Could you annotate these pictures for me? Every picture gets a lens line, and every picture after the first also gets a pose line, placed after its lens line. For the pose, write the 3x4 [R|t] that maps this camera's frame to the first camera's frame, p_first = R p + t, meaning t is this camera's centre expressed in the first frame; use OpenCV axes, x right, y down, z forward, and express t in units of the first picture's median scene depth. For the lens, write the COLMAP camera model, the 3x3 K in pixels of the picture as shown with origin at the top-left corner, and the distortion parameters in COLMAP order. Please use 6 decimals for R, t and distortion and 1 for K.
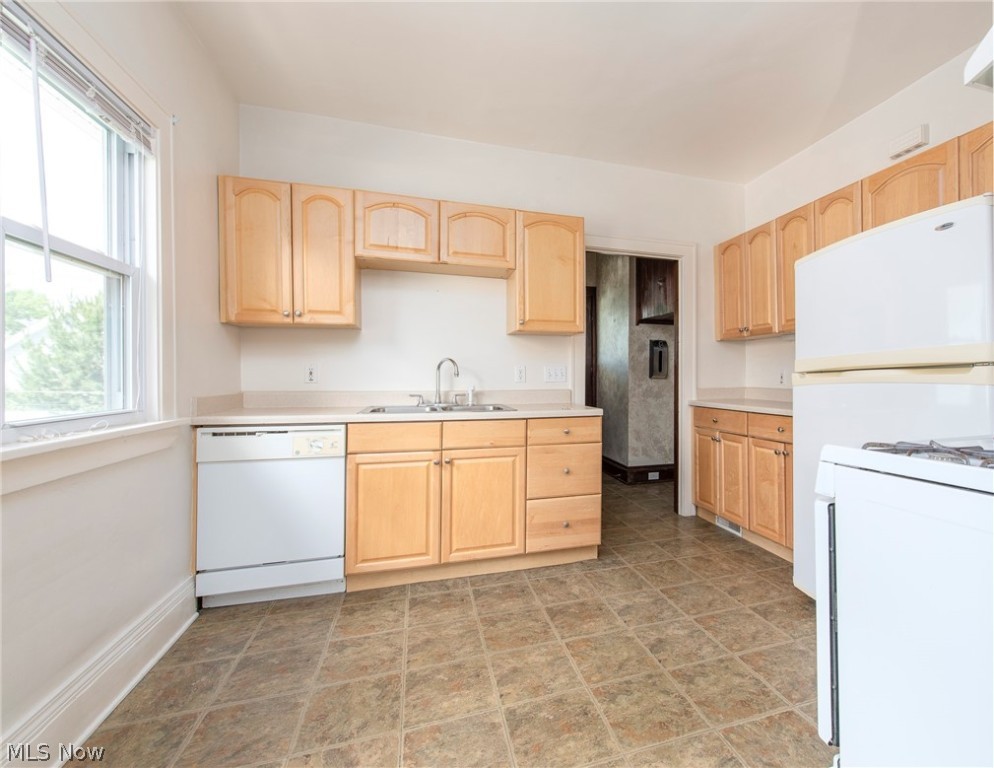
lens RADIAL K [[445.8, 0, 567.3], [0, 445.8, 377.3], [0, 0, 1]] dist [0.000635, -0.000082]
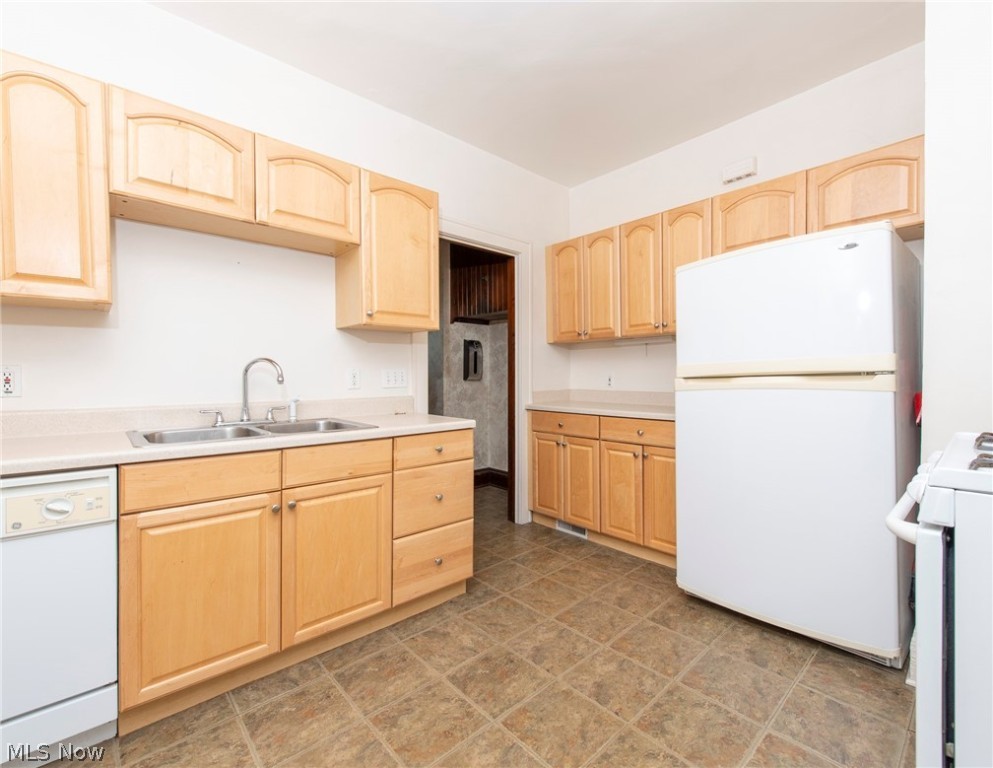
lens RADIAL K [[440.4, 0, 496.5], [0, 440.4, 384.0], [0, 0, 1]] dist [0.001259, -0.000452]
pose [[0.915049, -0.010973, 0.403193, -0.227089], [0.003143, 0.999793, 0.020078, -0.015024], [-0.403330, -0.017105, 0.914895, 0.210847]]
